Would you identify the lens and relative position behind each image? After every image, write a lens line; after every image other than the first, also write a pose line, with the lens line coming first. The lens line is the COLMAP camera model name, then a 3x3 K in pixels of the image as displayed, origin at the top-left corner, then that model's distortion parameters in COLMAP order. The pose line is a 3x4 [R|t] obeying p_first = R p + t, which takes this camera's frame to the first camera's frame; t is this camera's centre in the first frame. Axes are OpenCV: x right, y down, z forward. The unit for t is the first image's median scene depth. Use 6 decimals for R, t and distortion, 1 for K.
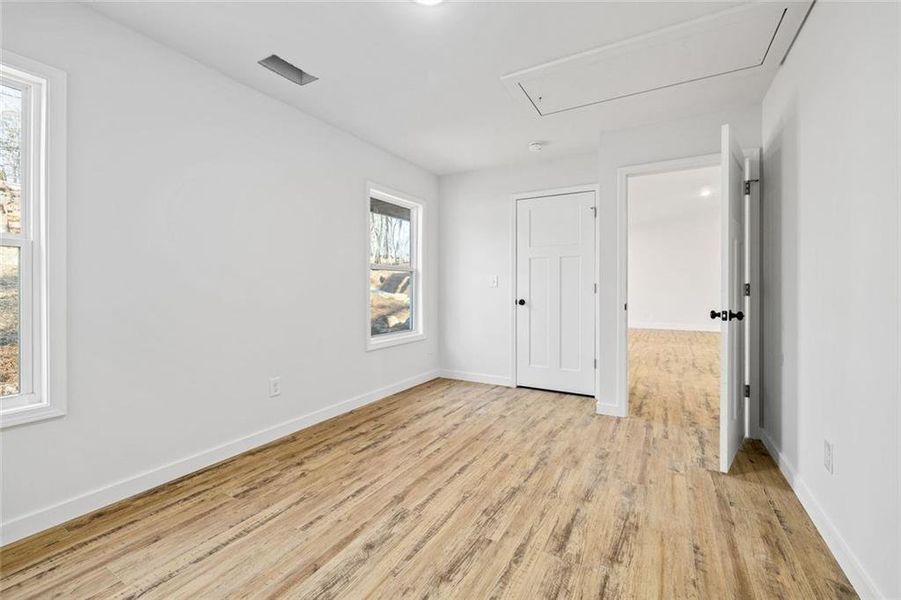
lens RADIAL K [[392.1, 0, 441.5], [0, 392.1, 286.6], [0, 0, 1]] dist [-0.000864, -0.000146]
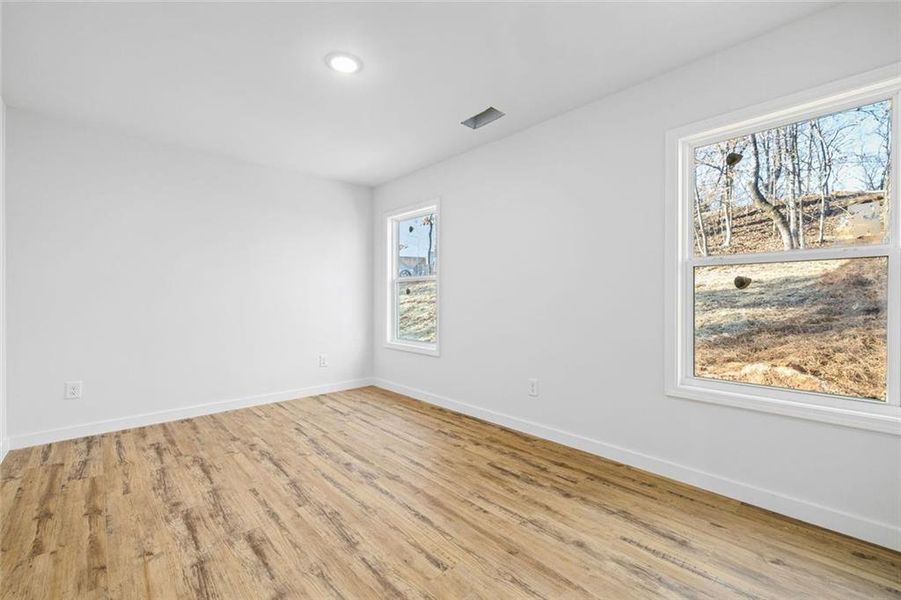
lens RADIAL K [[392.1, 0, 450.3], [0, 392.1, 300.7], [0, 0, 1]] dist [-0.000864, -0.000146]
pose [[-0.309503, 0.004355, -0.950889, 0.804838], [0.000900, 0.999990, 0.004287, 0.008073], [0.950898, 0.000471, -0.309504, 1.293854]]
